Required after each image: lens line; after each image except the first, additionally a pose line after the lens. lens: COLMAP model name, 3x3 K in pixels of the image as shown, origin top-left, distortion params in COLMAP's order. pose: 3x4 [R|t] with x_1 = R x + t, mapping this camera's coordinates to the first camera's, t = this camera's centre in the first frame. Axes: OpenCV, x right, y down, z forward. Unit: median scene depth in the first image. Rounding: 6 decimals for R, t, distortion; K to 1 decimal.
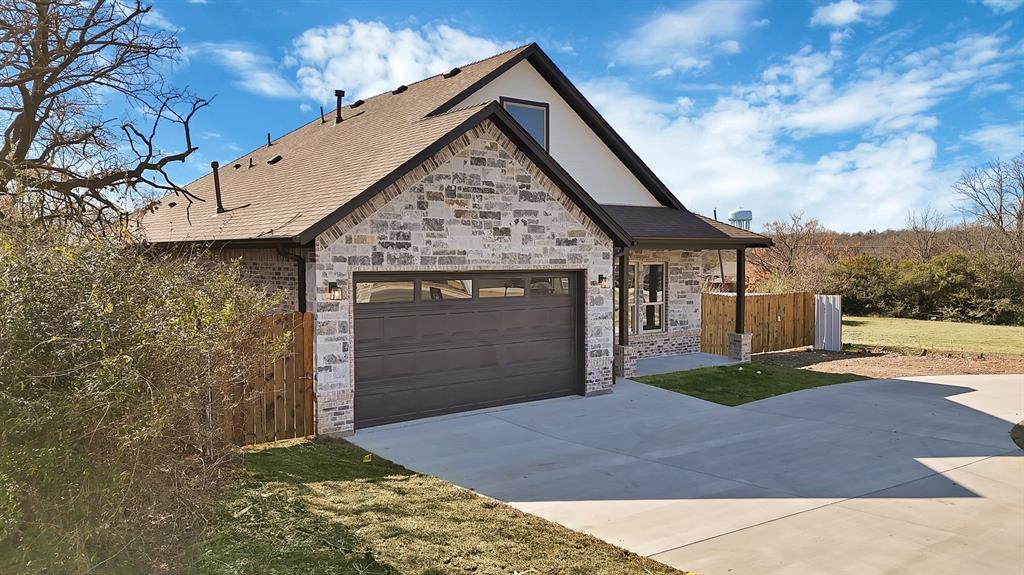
lens RADIAL K [[790.9, 0, 538.8], [0, 790.9, 283.8], [0, 0, 1]] dist [0.074368, -0.022767]
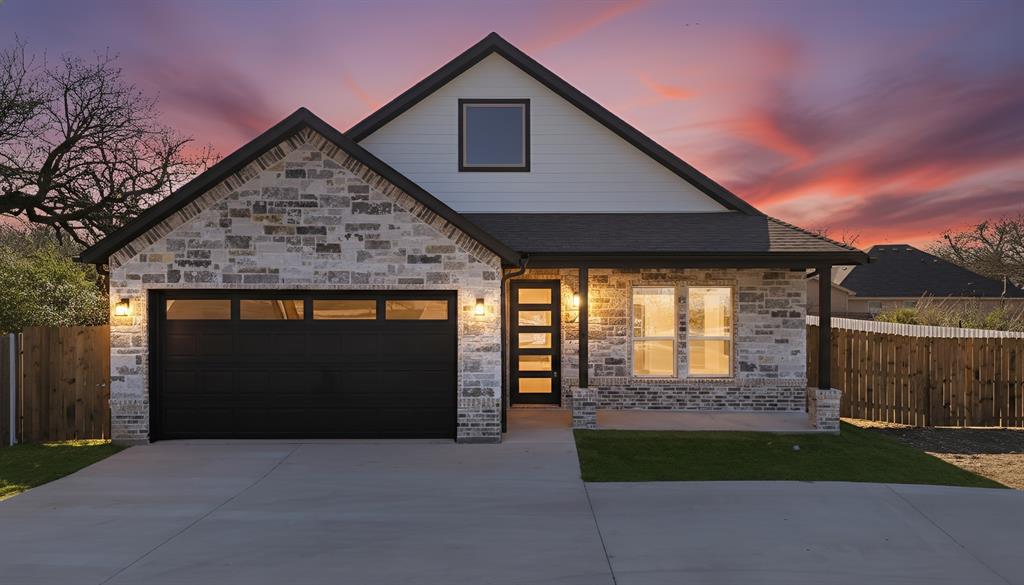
lens RADIAL K [[792.8, 0, 520.1], [0, 792.8, 294.2], [0, 0, 1]] dist [0.063351, -0.013412]
pose [[0.772550, 0.016241, -0.634746, 0.721987], [-0.027038, 0.999608, -0.007332, -0.011755], [0.634378, 0.022827, 0.772686, 0.433996]]
